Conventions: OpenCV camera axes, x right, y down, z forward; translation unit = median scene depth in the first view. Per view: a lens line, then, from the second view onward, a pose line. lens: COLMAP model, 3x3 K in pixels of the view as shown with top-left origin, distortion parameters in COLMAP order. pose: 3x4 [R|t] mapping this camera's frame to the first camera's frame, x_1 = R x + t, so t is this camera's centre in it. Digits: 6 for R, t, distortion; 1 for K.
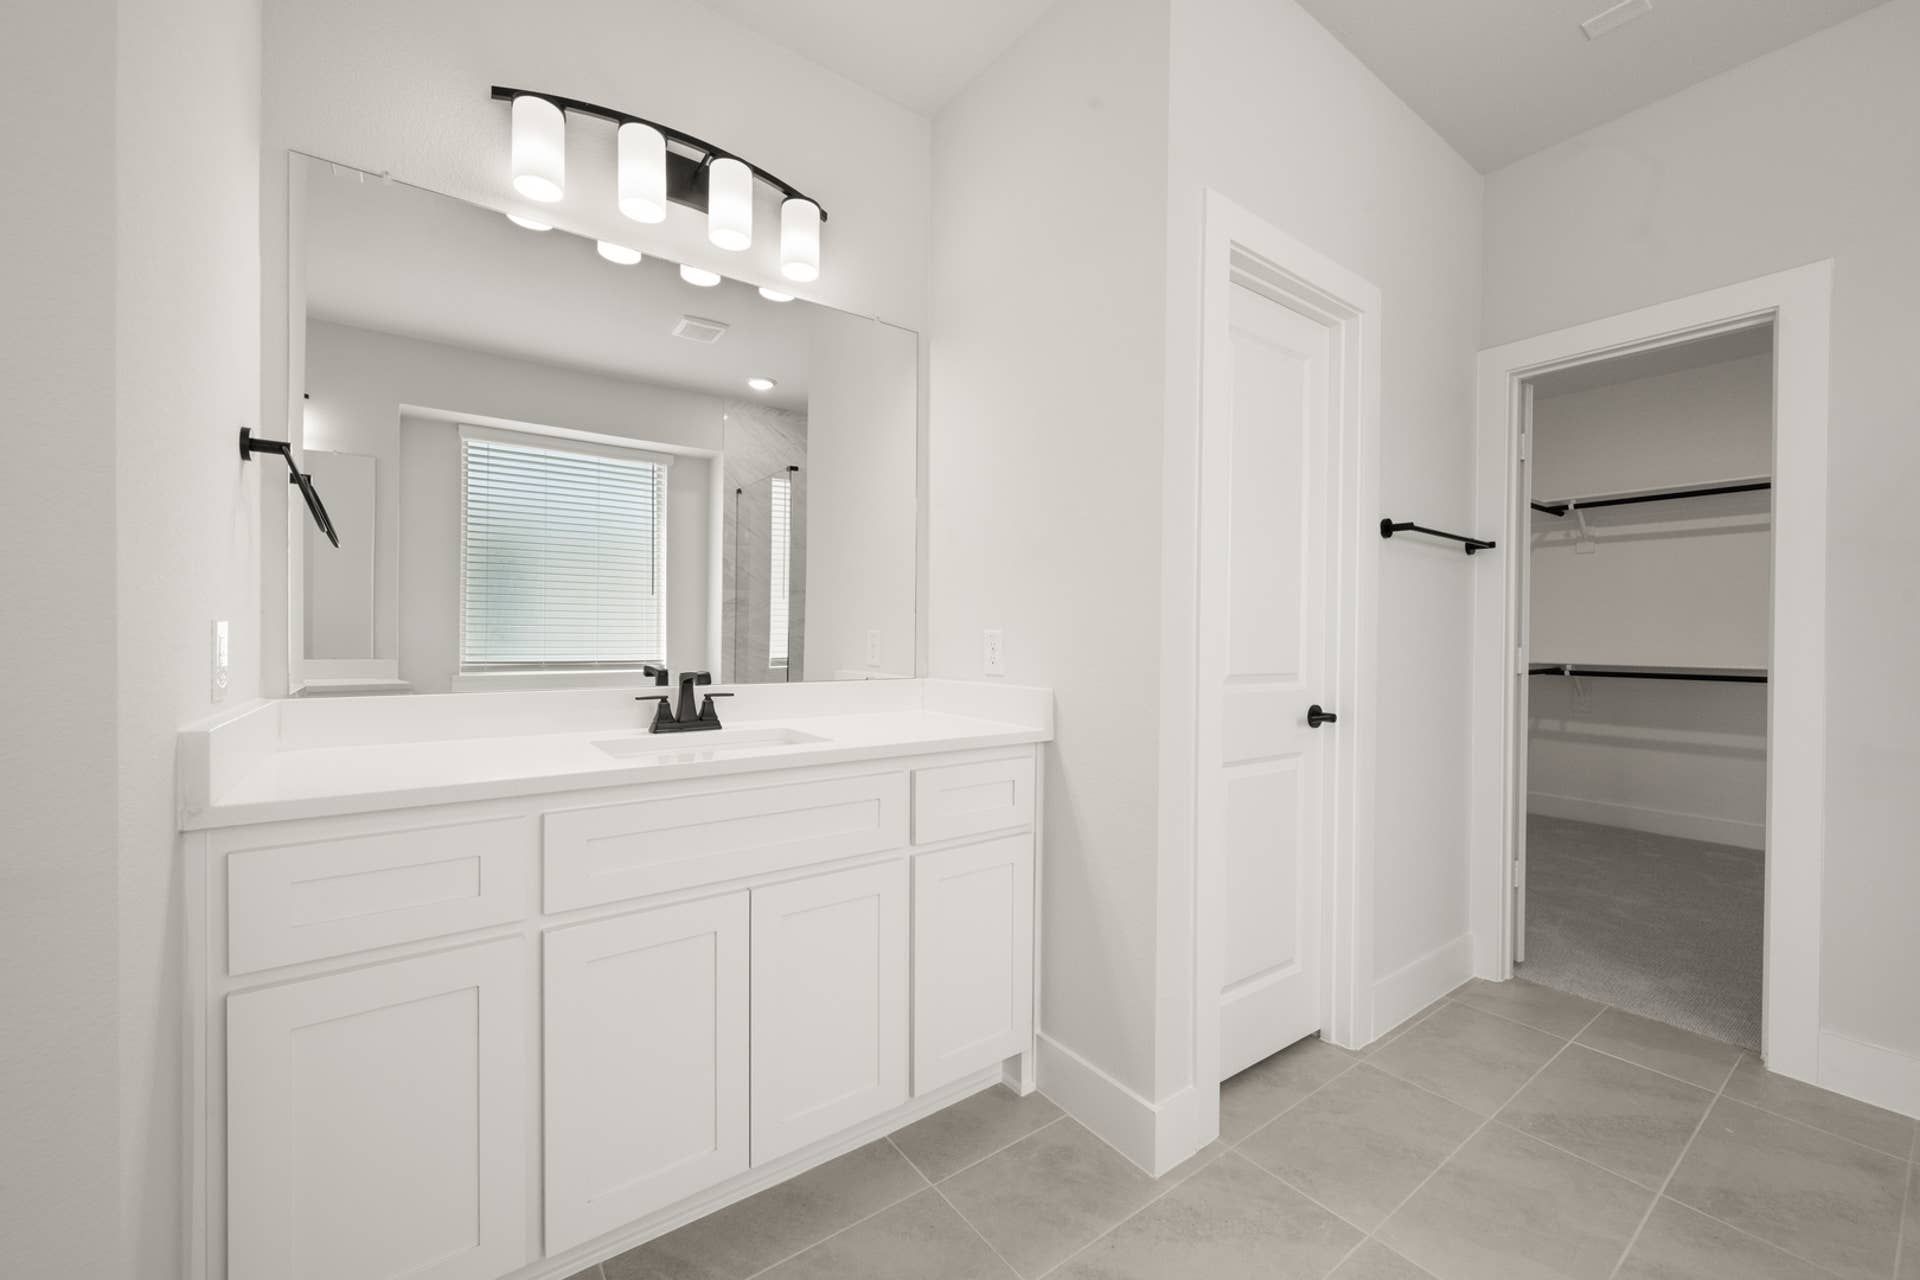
lens RADIAL K [[747.3, 0, 960.5], [0, 747.3, 642.5], [0, 0, 1]] dist [-0.000698, -0.000145]
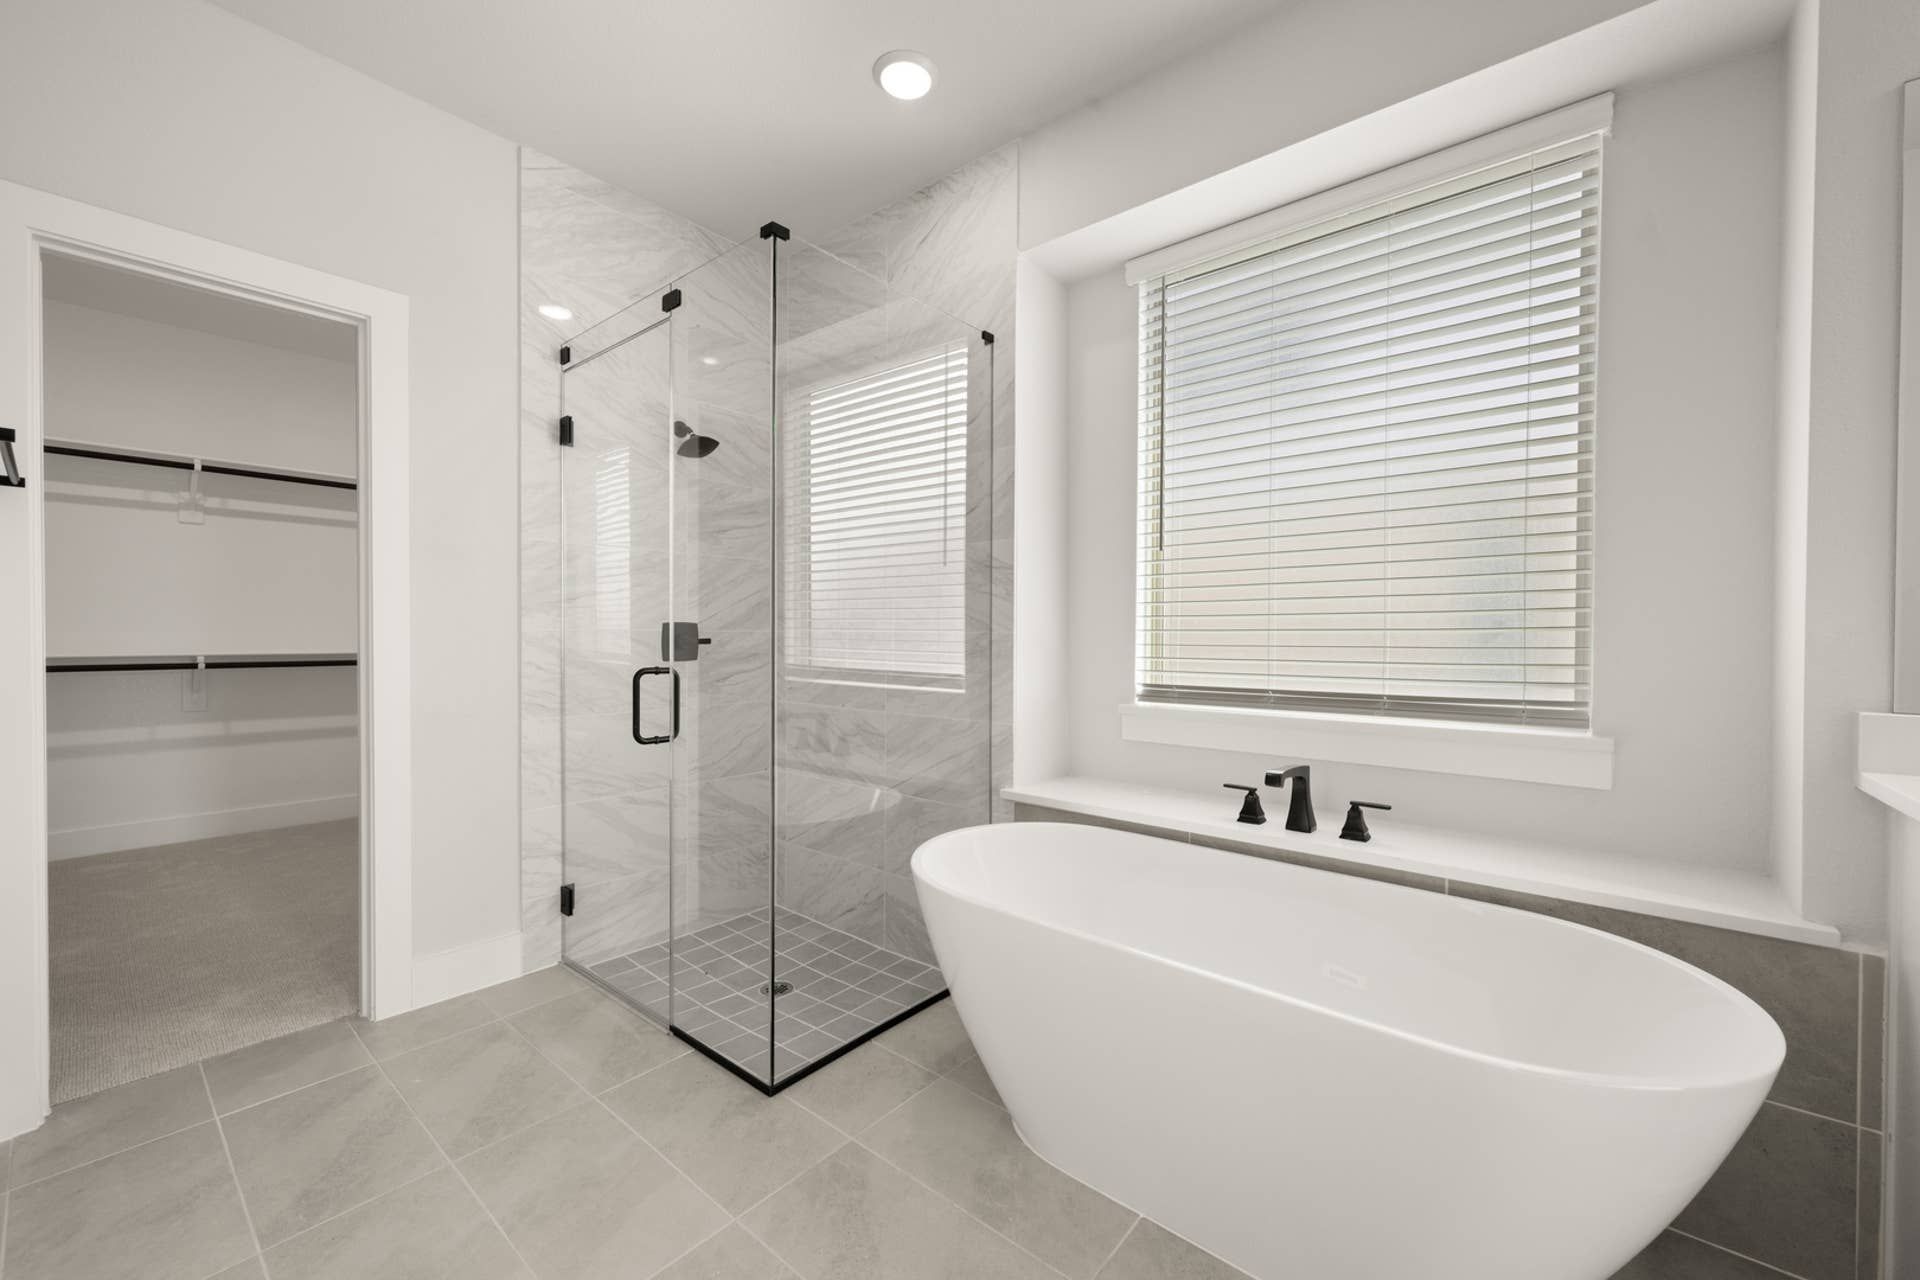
lens RADIAL K [[753.4, 0, 964.4], [0, 753.4, 640.9], [0, 0, 1]] dist [0.000234, -0.000035]
pose [[-0.237325, -0.020398, 0.971216, -0.183464], [0.000374, 0.999778, 0.021089, -0.003655], [-0.971430, 0.005368, -0.237265, 0.446029]]
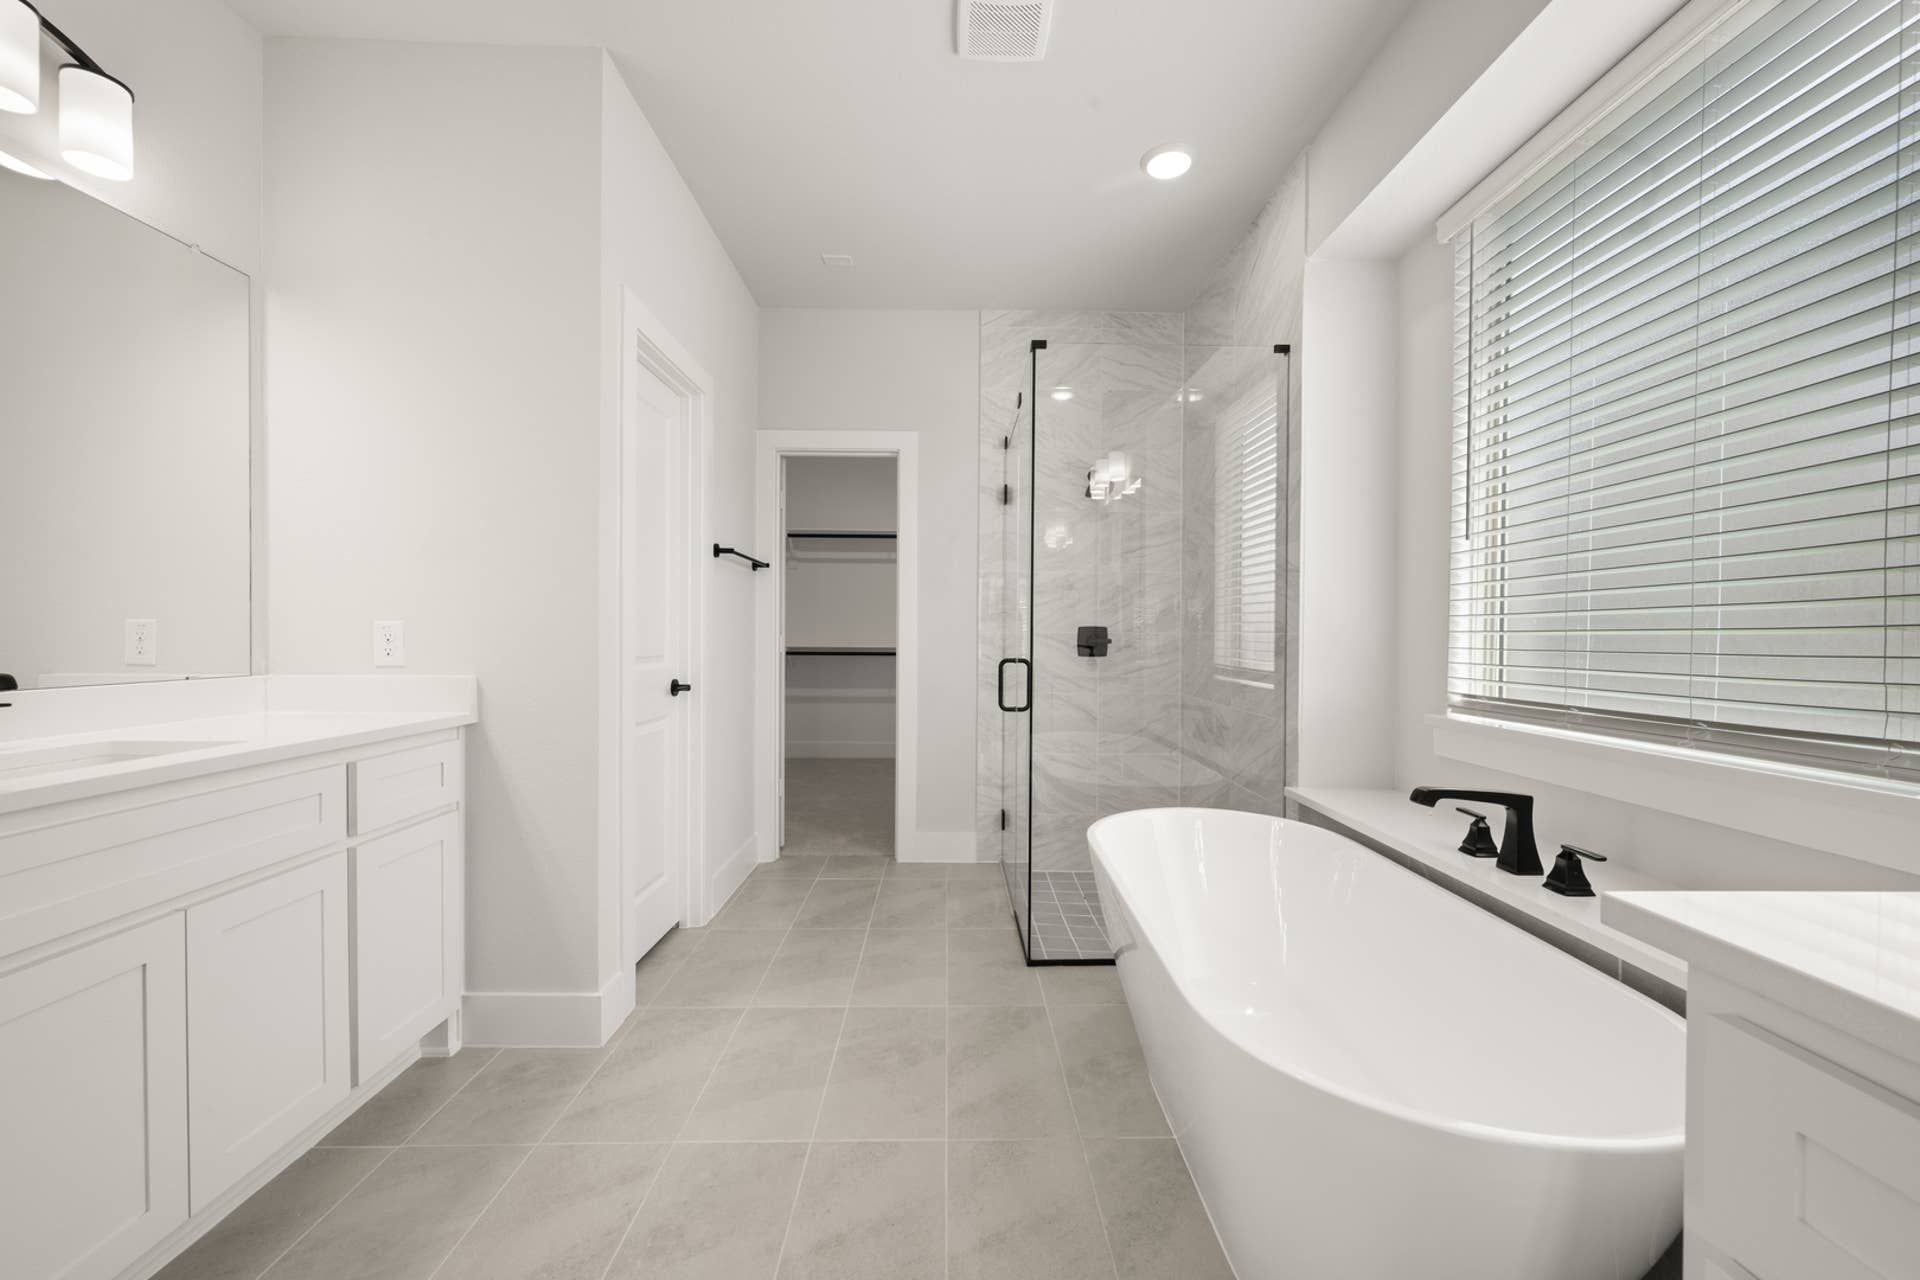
lens RADIAL K [[747.3, 0, 960.5], [0, 747.3, 642.5], [0, 0, 1]] dist [-0.000698, -0.000145]
pose [[0.579642, -0.015392, 0.814726, -0.346630], [0.005206, 0.999871, 0.015186, 0.000628], [-0.814855, -0.004561, 0.579647, -0.207972]]
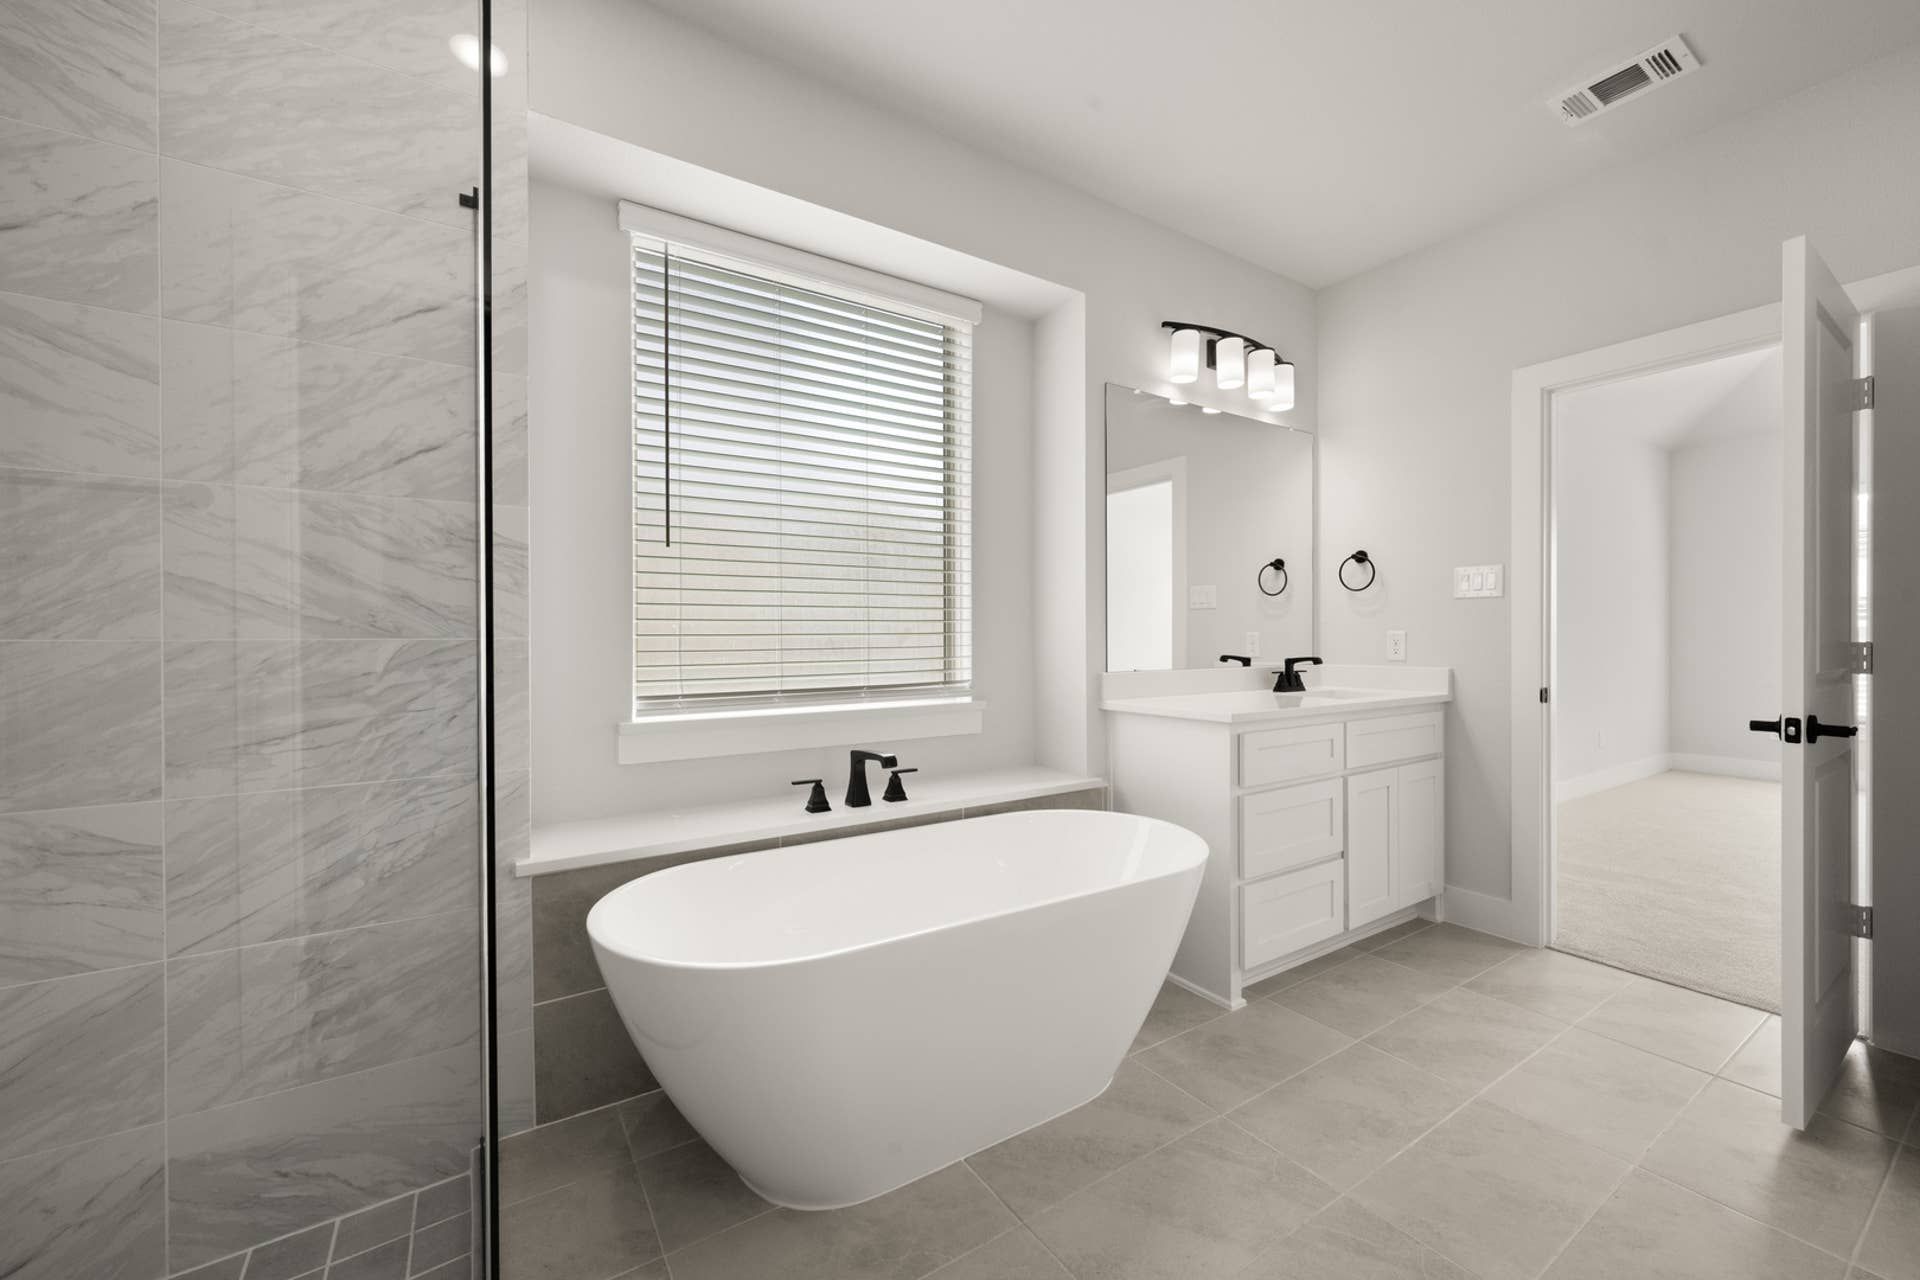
lens RADIAL K [[753.4, 0, 964.4], [0, 753.4, 640.9], [0, 0, 1]] dist [0.000234, -0.000035]
pose [[-0.998544, -0.002125, 0.053898, 0.457938], [-0.001580, 0.999947, 0.010157, 0.001256], [-0.053917, 0.010057, -0.998495, 0.937125]]
